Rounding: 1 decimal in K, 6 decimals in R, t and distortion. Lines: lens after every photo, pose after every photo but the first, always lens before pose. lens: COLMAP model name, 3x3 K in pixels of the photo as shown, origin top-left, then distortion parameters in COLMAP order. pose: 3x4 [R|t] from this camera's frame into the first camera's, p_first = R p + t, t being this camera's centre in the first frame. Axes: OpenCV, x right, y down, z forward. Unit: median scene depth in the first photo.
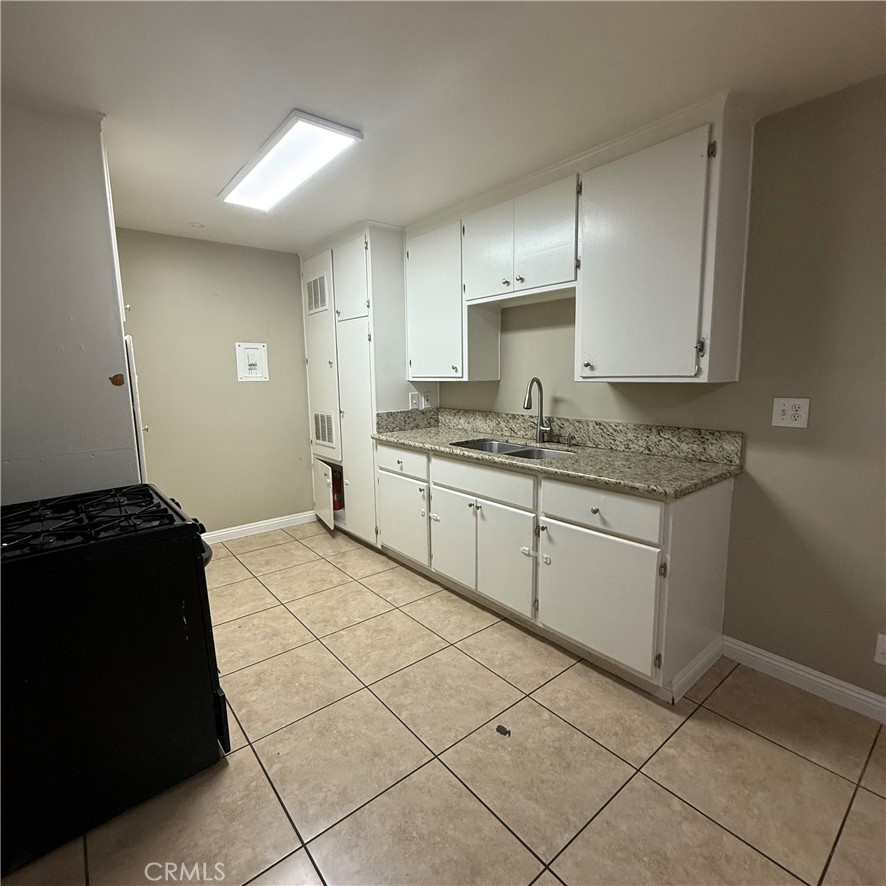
lens RADIAL K [[471.0, 0, 444.0], [0, 471.0, 442.8], [0, 0, 1]] dist [-0.000874, 0.000016]
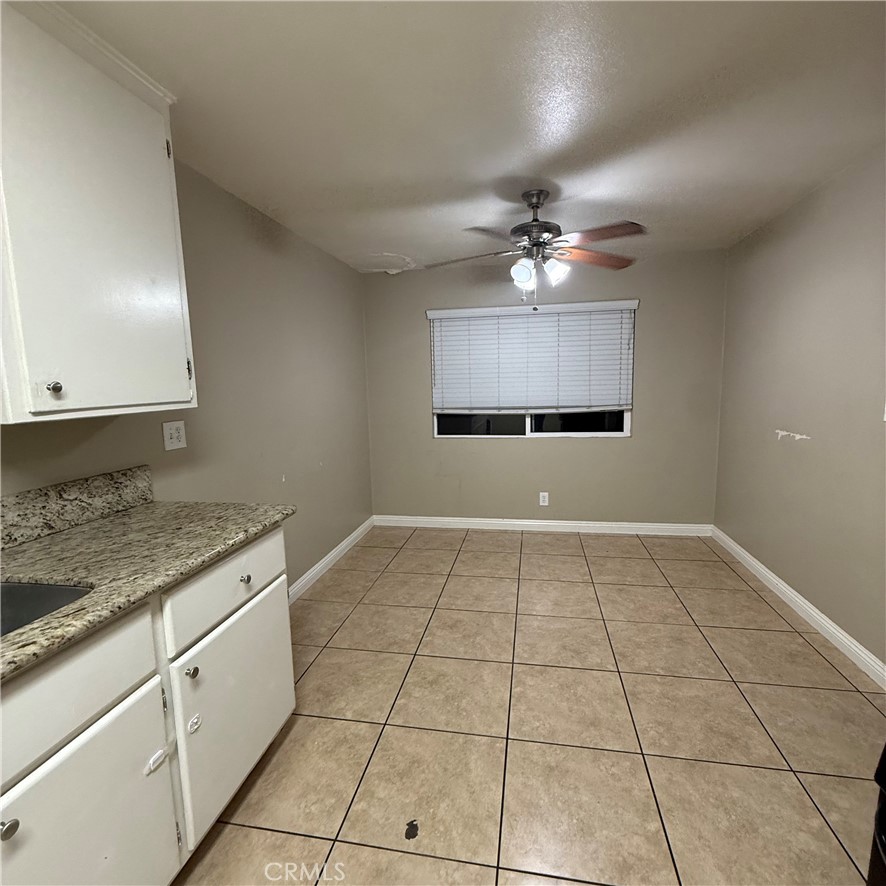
lens RADIAL K [[471.0, 0, 443.6], [0, 471.0, 442.2], [0, 0, 1]] dist [-0.000874, 0.000016]
pose [[-0.643351, -0.069445, 0.762415, -0.409175], [0.146736, 0.966228, 0.211830, -0.167948], [-0.751378, 0.248155, -0.611433, 1.095137]]
